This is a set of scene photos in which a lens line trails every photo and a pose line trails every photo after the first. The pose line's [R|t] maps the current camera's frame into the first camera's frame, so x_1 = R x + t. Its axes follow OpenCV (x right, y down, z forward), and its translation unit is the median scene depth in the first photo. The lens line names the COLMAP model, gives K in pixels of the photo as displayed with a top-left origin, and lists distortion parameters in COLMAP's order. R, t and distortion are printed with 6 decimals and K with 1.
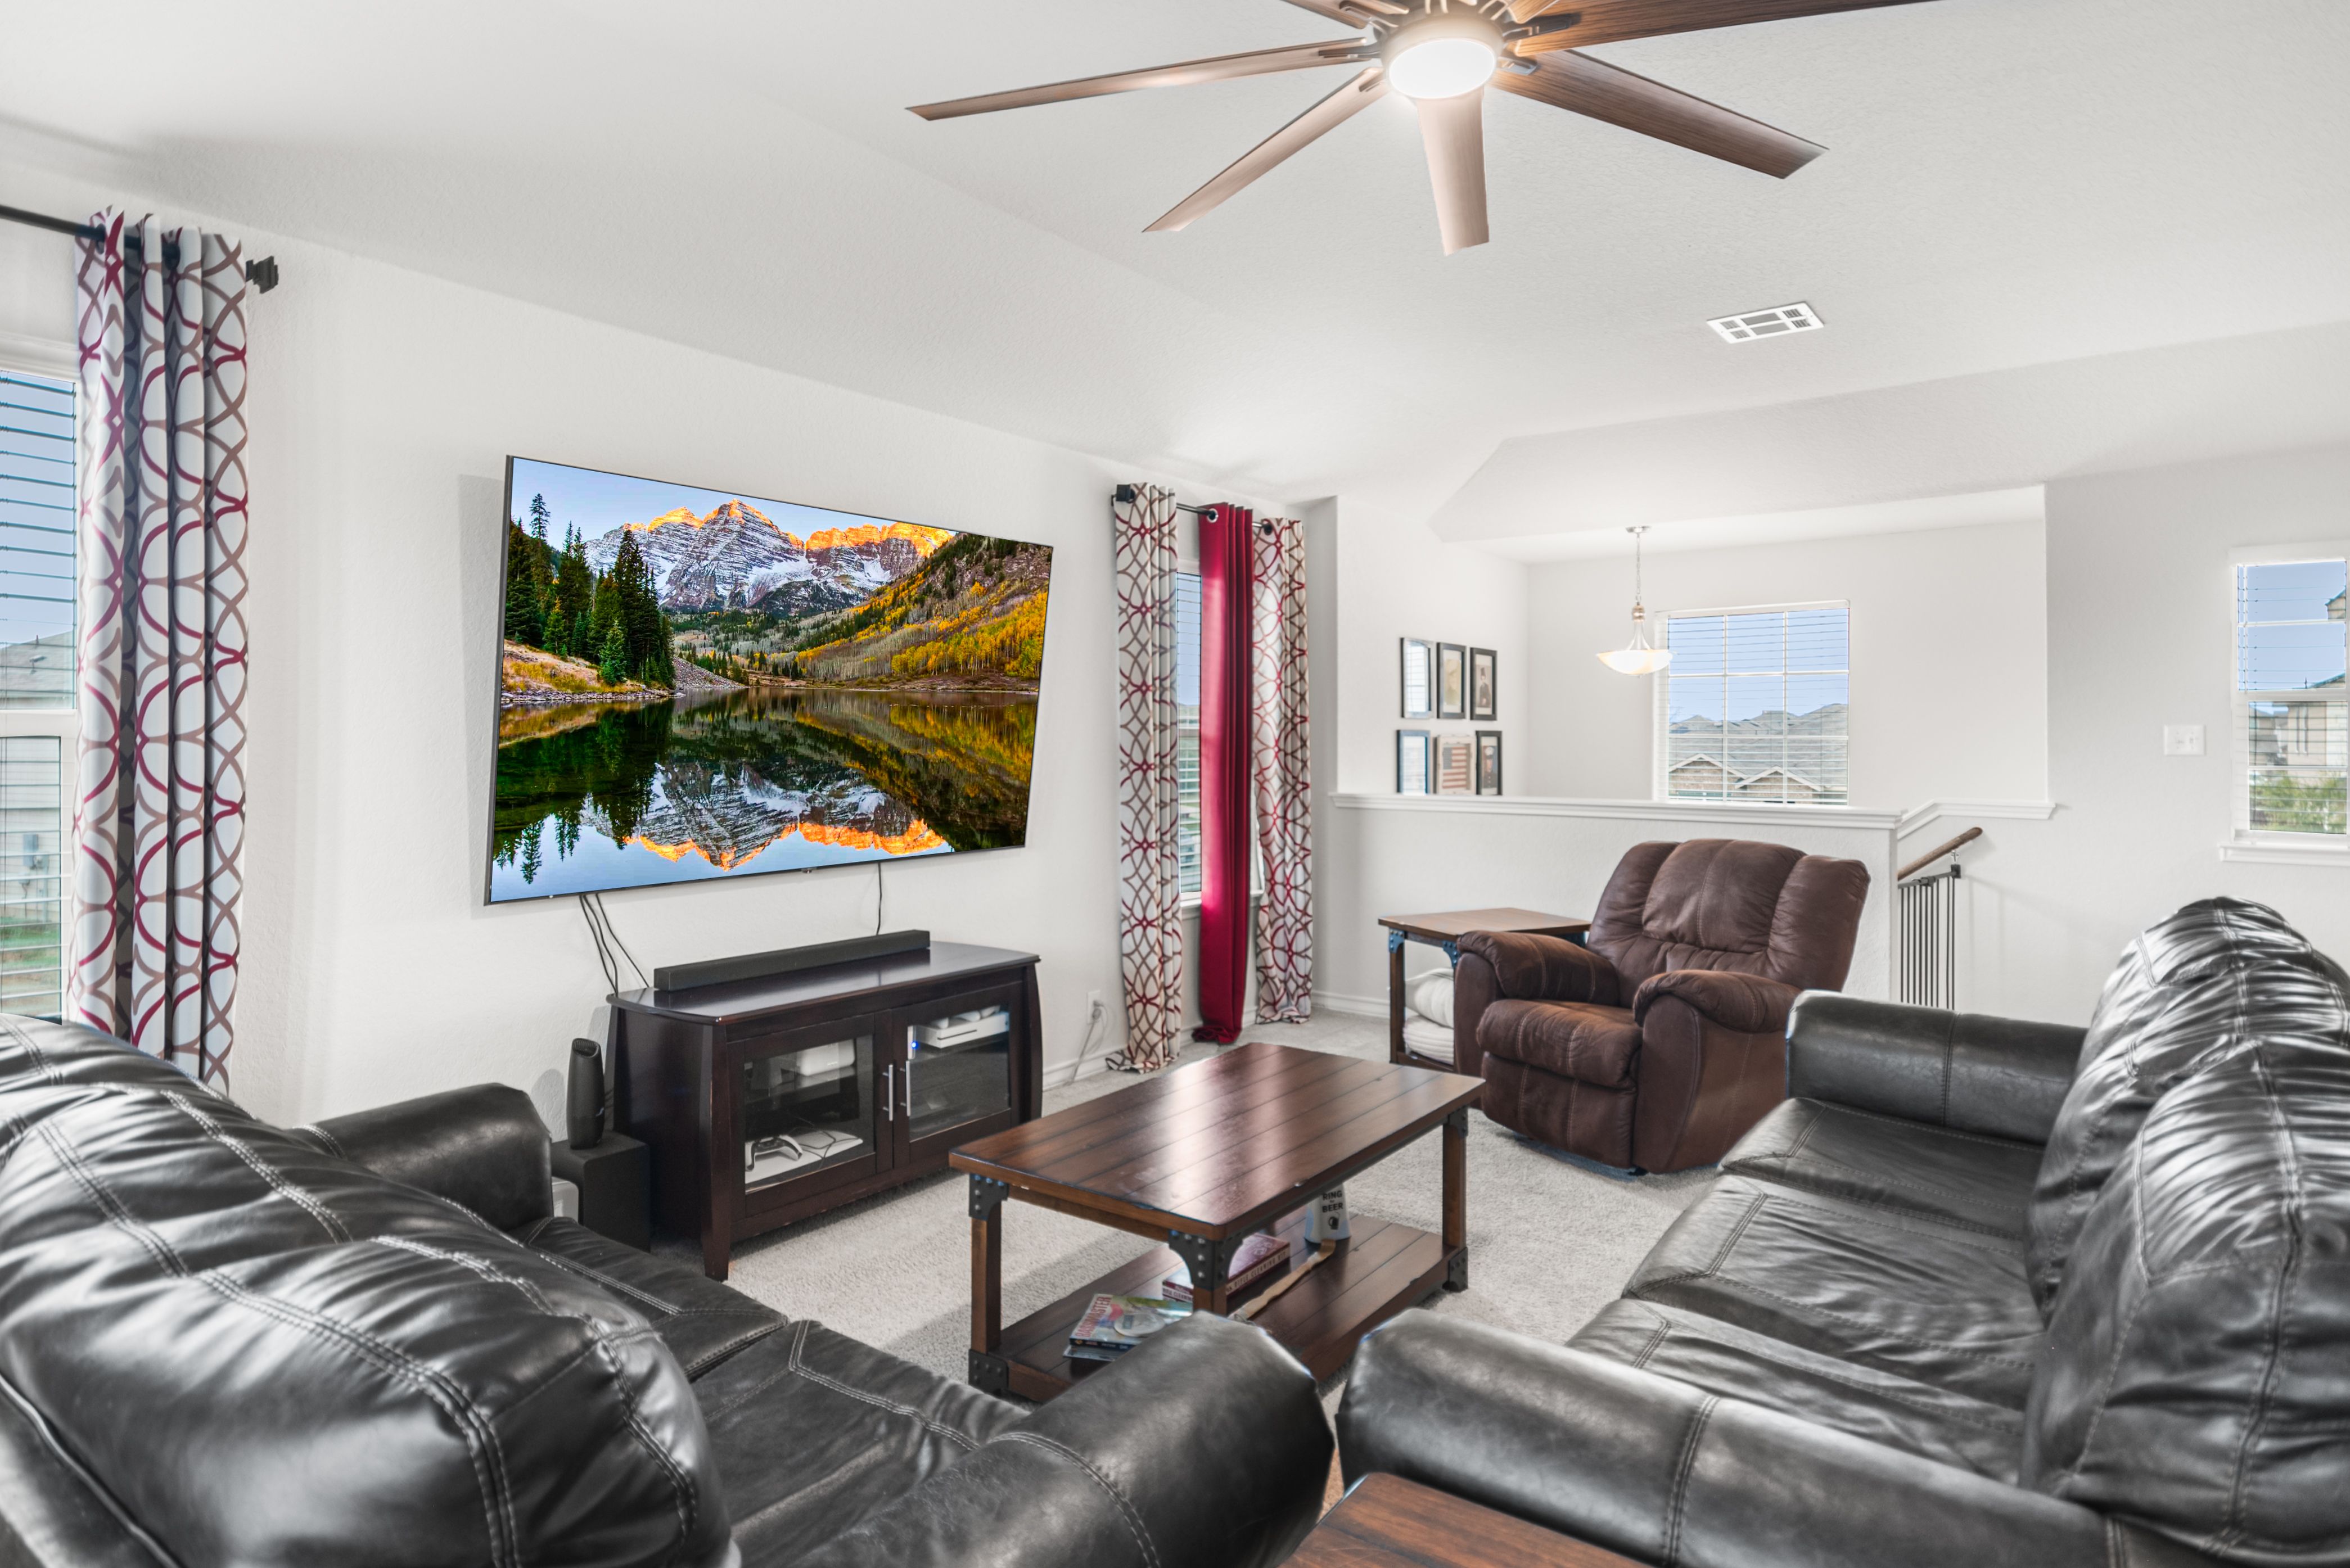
lens RADIAL K [[1282.0, 0, 1182.9], [0, 1282.0, 732.2], [0, 0, 1]] dist [0.000415, 0.000025]
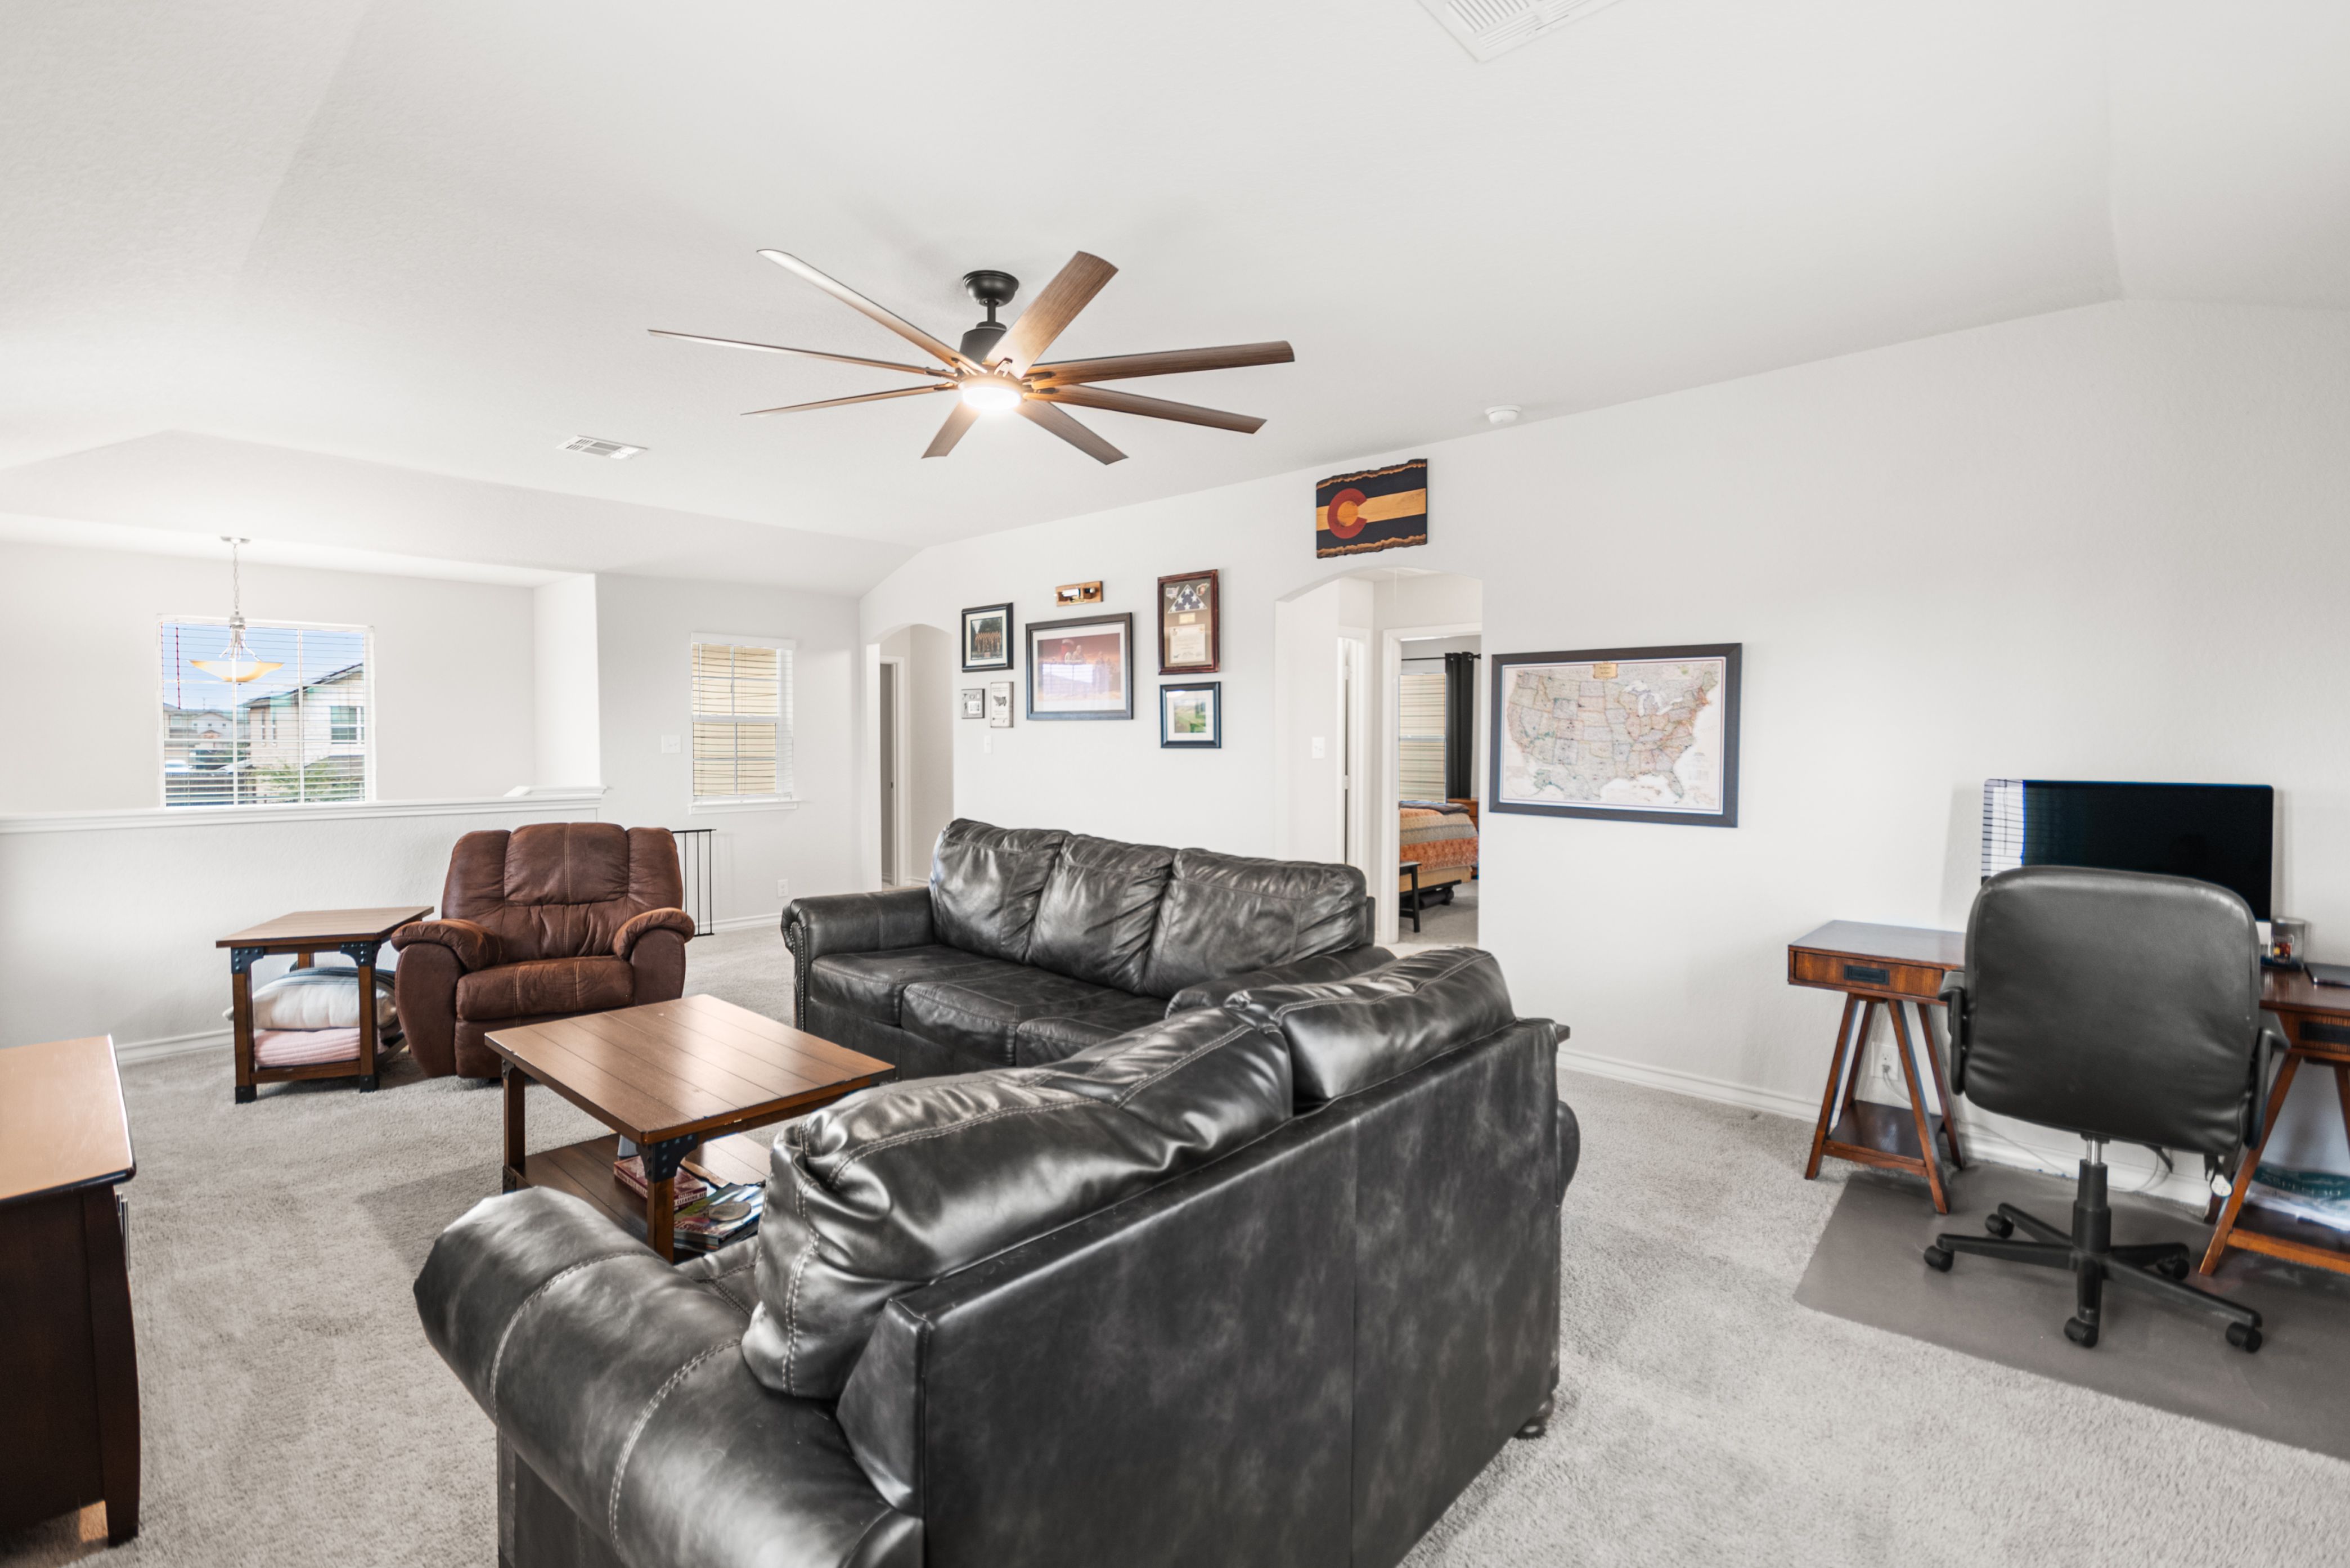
lens RADIAL K [[1063.0, 0, 1174.5], [0, 1063.0, 775.4], [0, 0, 1]] dist [-0.000796, -0.000184]
pose [[0.111049, -0.034525, 0.993215, -0.545499], [-0.010474, 0.999300, 0.035908, -0.012304], [-0.993760, -0.014390, 0.110610, 0.213819]]
